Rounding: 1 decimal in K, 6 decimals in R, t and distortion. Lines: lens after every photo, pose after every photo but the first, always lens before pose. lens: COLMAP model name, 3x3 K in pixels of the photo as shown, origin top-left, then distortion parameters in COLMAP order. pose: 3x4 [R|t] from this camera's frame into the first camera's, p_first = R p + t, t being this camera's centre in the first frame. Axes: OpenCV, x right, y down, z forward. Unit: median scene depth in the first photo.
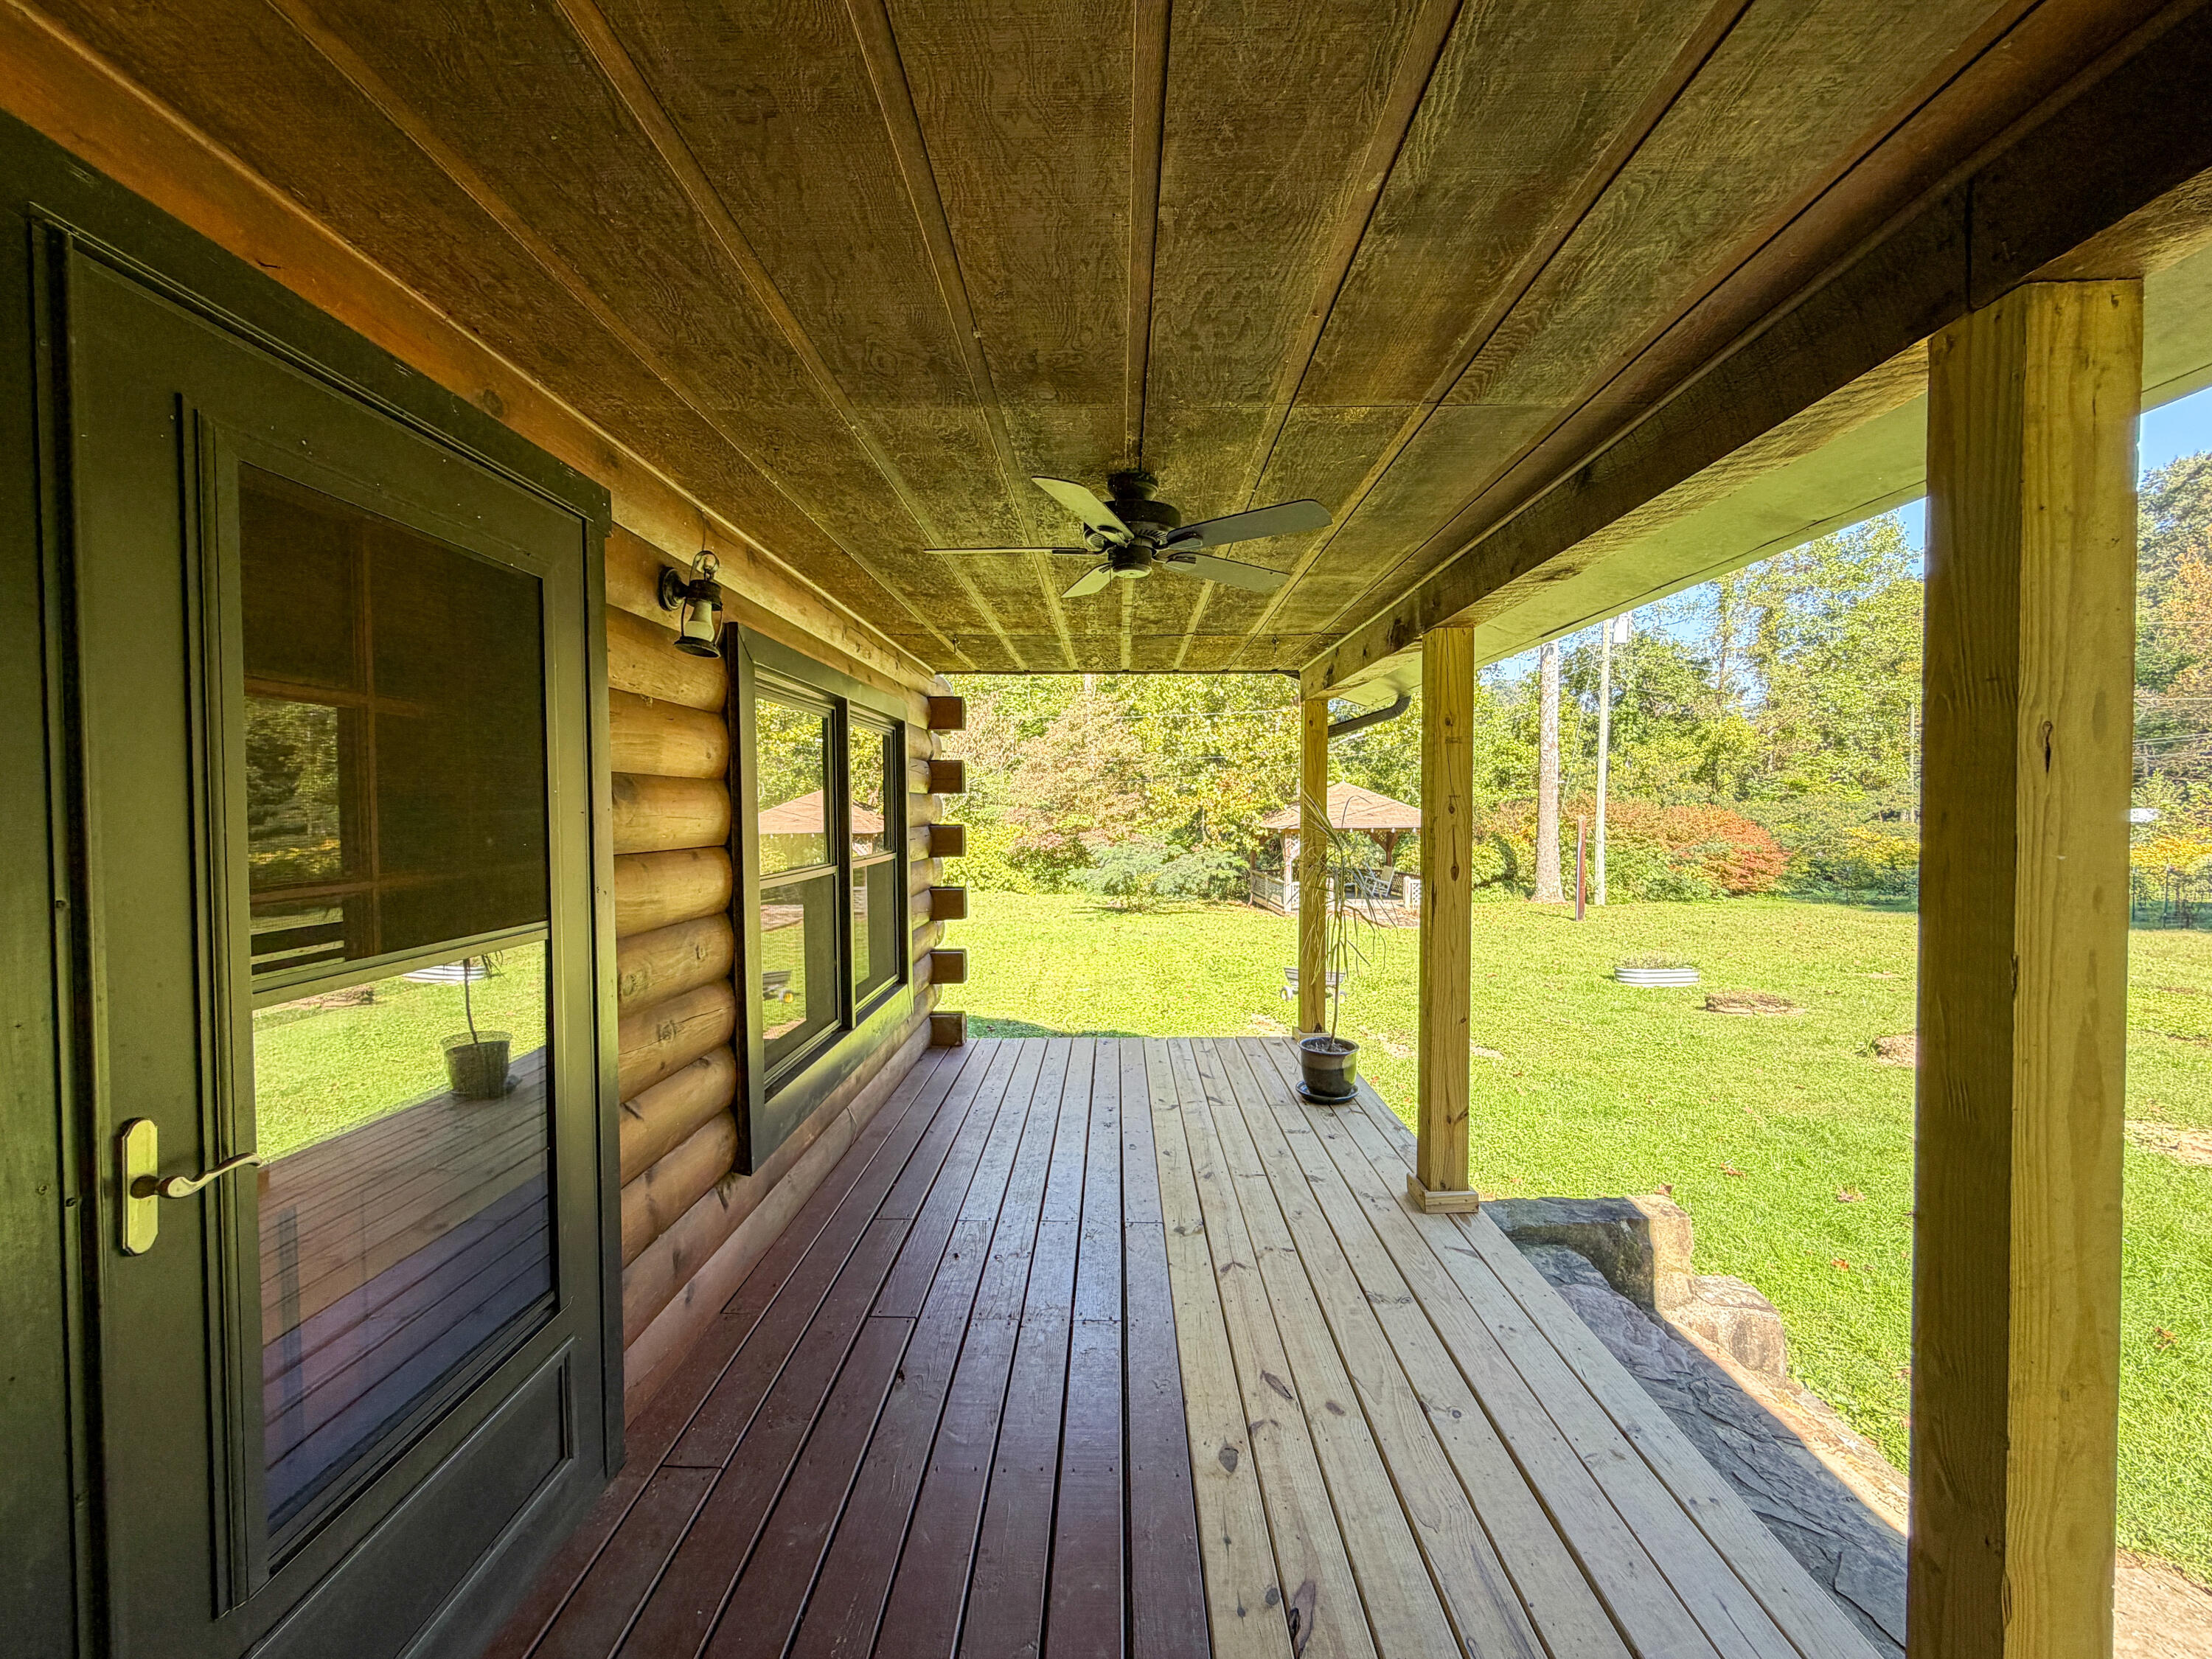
lens RADIAL K [[883.0, 0, 1106.8], [0, 883.0, 832.0], [0, 0, 1]] dist [-0.000569, -0.001078]
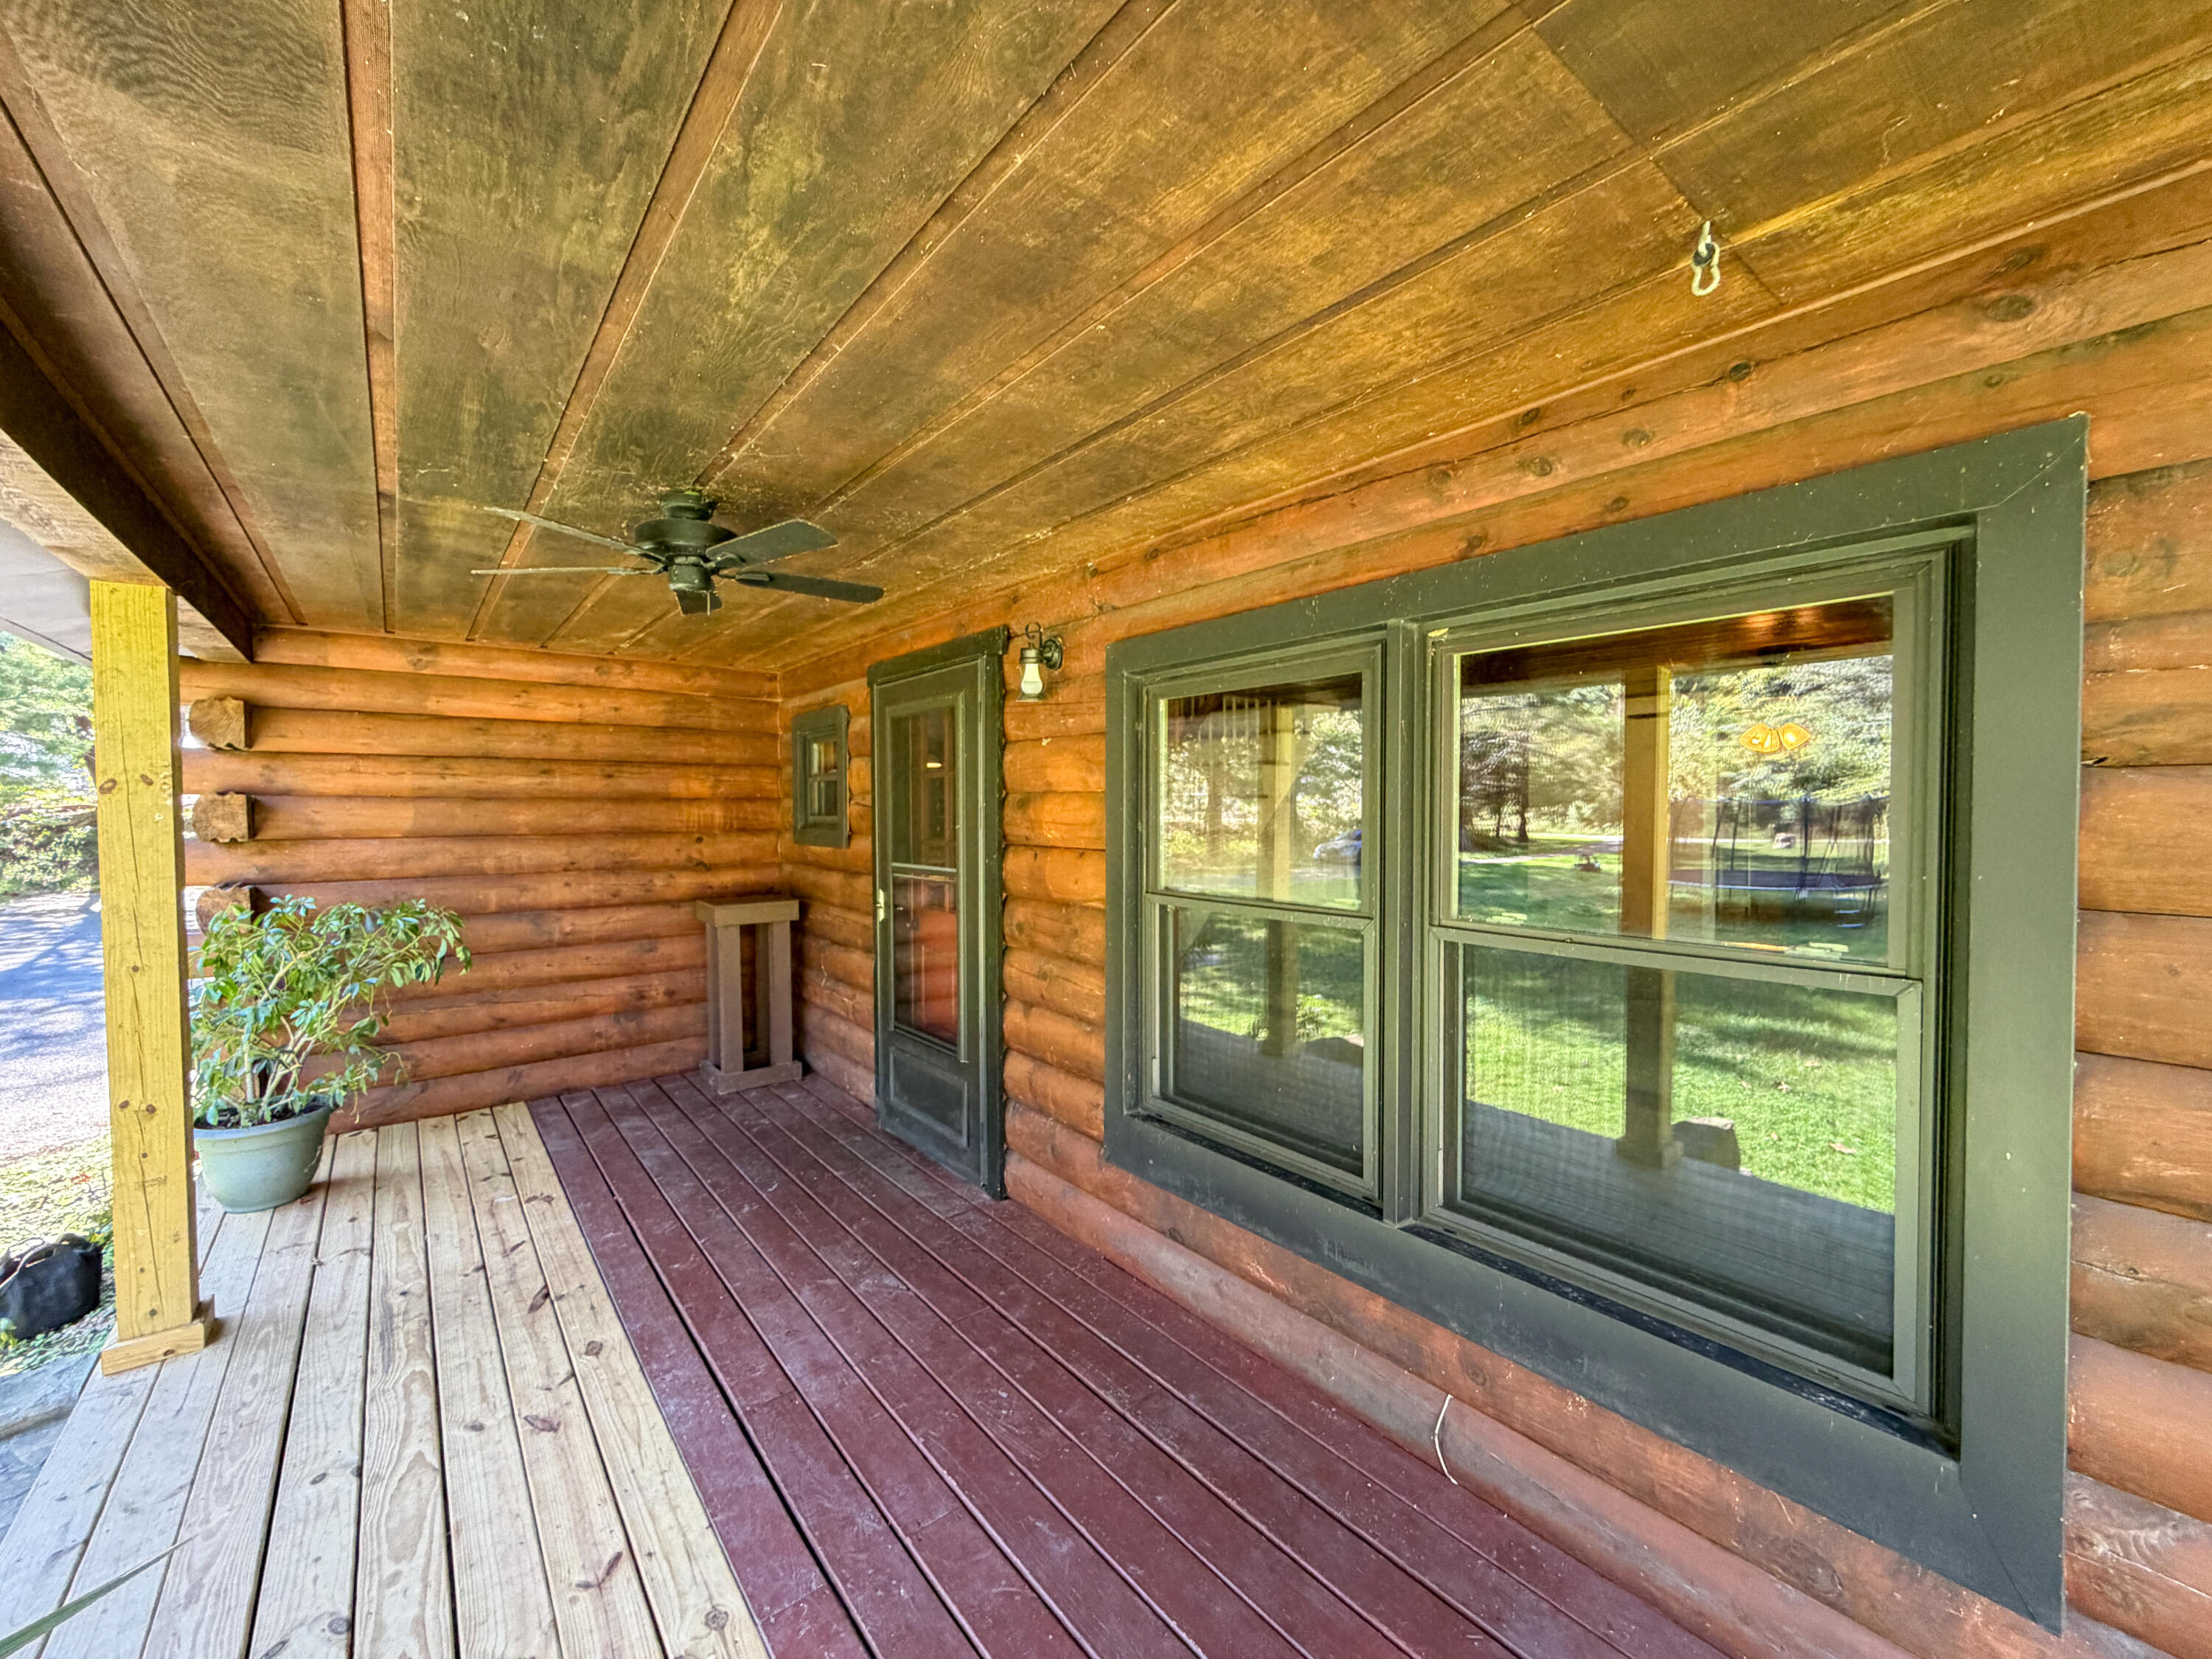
lens RADIAL K [[883.0, 0, 1108.1], [0, 883.0, 830.9], [0, 0, 1]] dist [-0.000569, -0.001078]
pose [[-0.769766, 0.021563, -0.637962, 0.354827], [-0.013269, 0.998673, 0.049765, -0.088666], [0.638188, 0.046772, -0.768458, 2.364020]]
